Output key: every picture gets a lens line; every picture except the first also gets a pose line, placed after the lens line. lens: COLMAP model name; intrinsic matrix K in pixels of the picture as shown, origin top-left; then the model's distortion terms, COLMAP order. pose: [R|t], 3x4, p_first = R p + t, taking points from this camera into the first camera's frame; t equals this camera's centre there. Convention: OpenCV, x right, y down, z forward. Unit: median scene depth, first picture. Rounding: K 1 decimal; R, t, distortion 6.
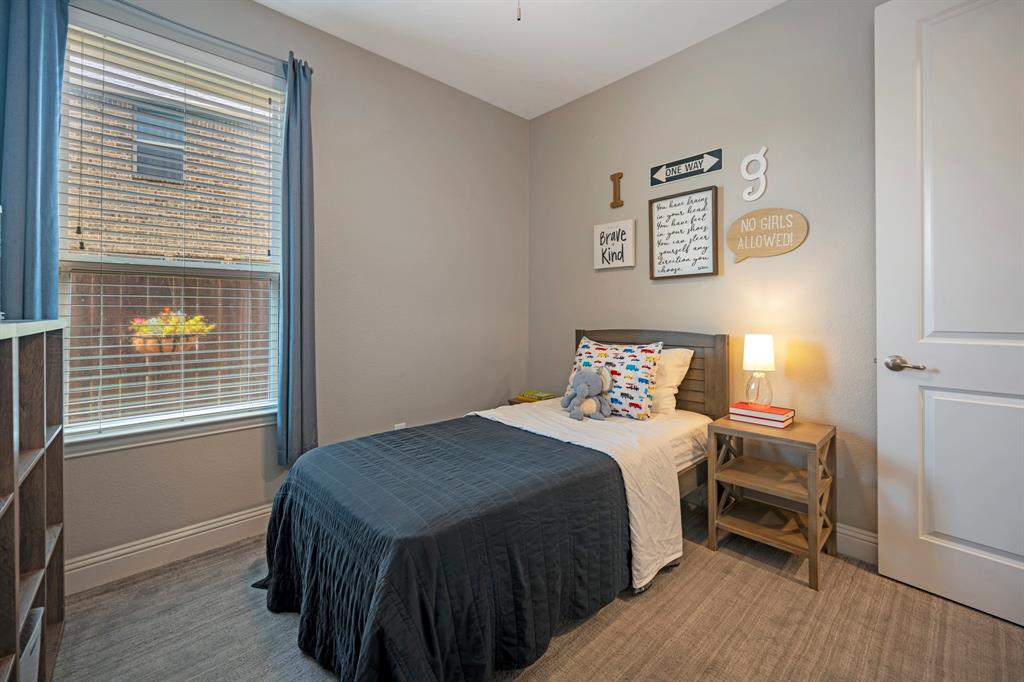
lens RADIAL K [[424.4, 0, 514.1], [0, 424.4, 315.3], [0, 0, 1]] dist [0.000090, 0.000023]
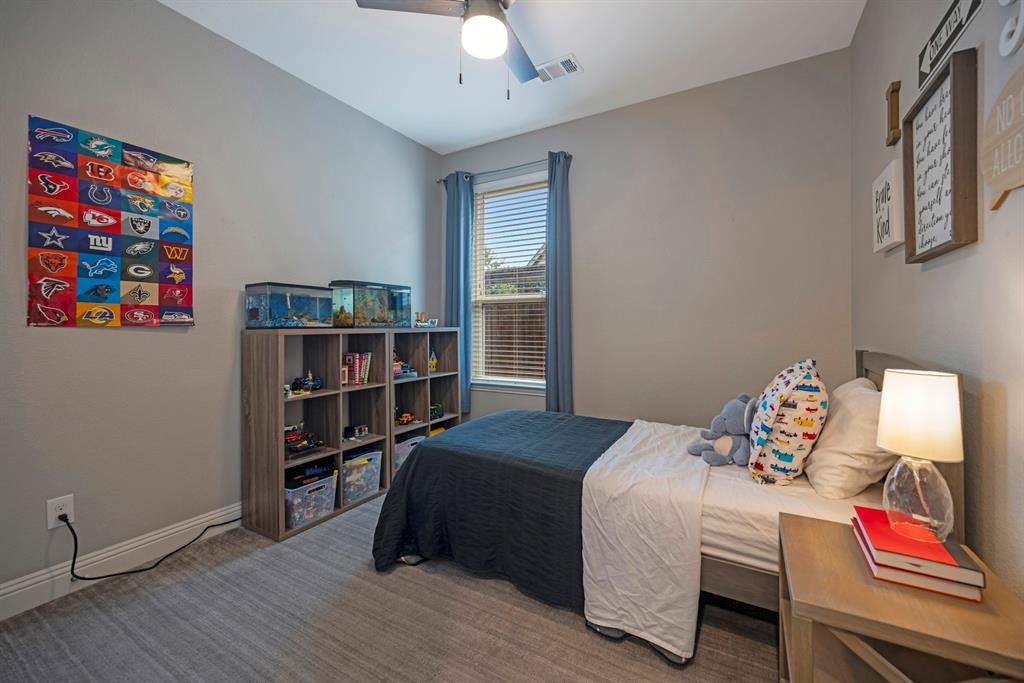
lens RADIAL K [[404.1, 0, 518.5], [0, 404.1, 340.0], [0, 0, 1]] dist [-0.002456, 0.000010]
pose [[0.311378, 0.041001, -0.949401, 0.741826], [-0.005730, 0.999132, 0.041269, -0.005847], [0.950269, -0.007411, 0.311343, 0.405098]]
